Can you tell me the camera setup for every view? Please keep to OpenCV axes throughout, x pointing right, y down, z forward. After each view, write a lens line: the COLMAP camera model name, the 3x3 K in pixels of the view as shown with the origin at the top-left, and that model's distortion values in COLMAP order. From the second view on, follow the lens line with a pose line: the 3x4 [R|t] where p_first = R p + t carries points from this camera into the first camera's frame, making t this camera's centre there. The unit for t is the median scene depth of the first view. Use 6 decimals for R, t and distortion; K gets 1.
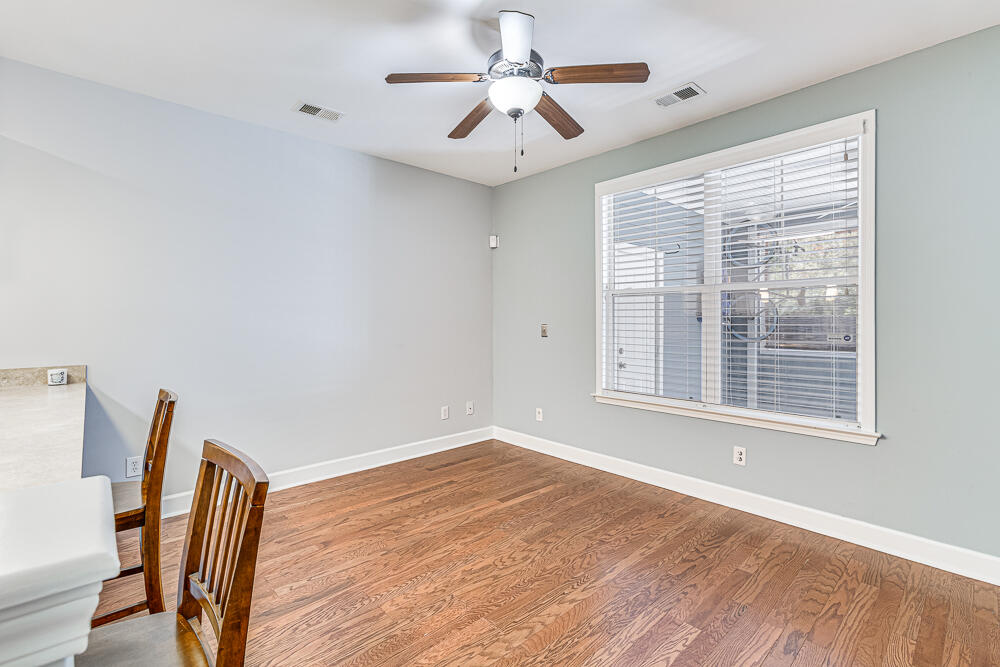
lens RADIAL K [[449.3, 0, 502.7], [0, 449.3, 322.4], [0, 0, 1]] dist [-0.003035, 0.000286]
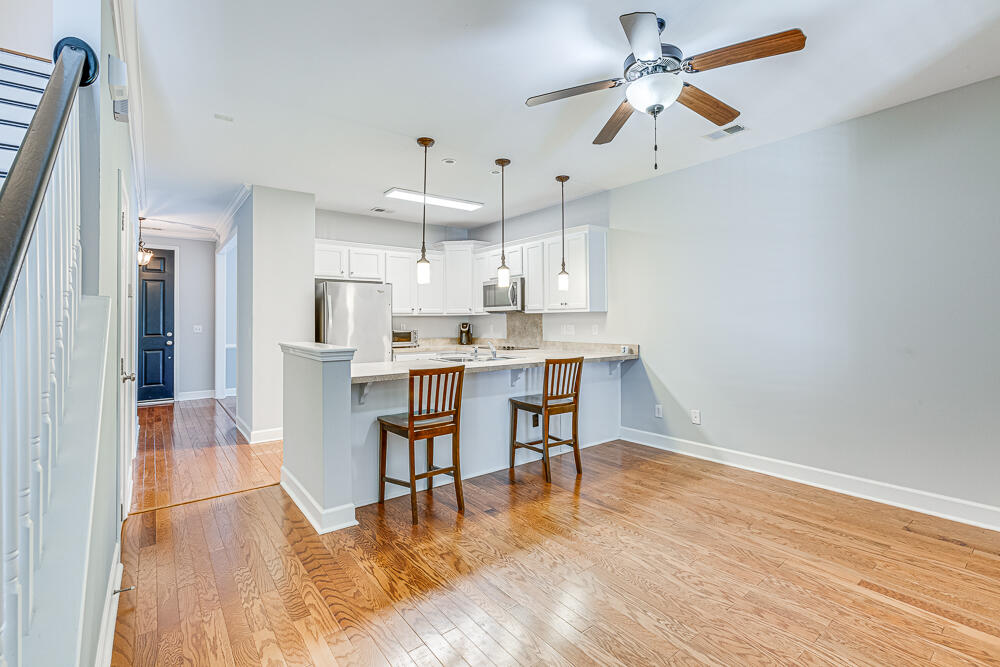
lens RADIAL K [[449.3, 0, 502.7], [0, 449.3, 322.4], [0, 0, 1]] dist [-0.003035, 0.000286]
pose [[-0.084755, 0.004137, -0.996393, 0.906568], [0.002607, 0.999989, 0.003930, -0.001728], [0.996398, -0.002265, -0.084765, 0.652993]]
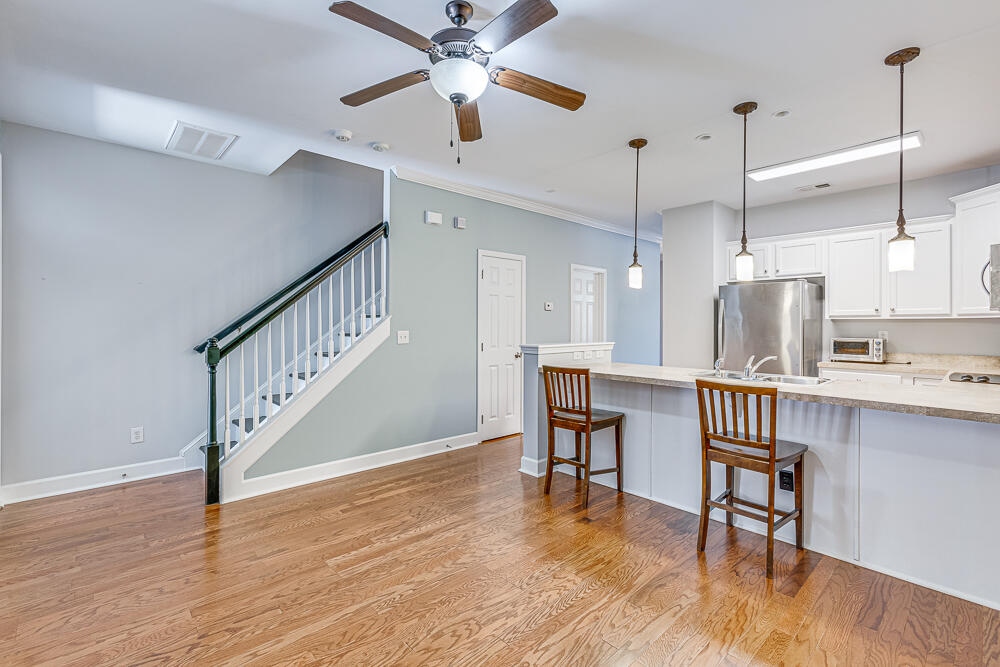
lens RADIAL K [[449.3, 0, 500.0], [0, 449.3, 333.5], [0, 0, 1]] dist [-0.000982, -0.000151]
pose [[-0.999973, -0.003752, 0.006375, -0.054923], [-0.003615, 0.999764, 0.021417, -0.006760], [-0.006454, 0.021393, -0.999750, 1.679741]]
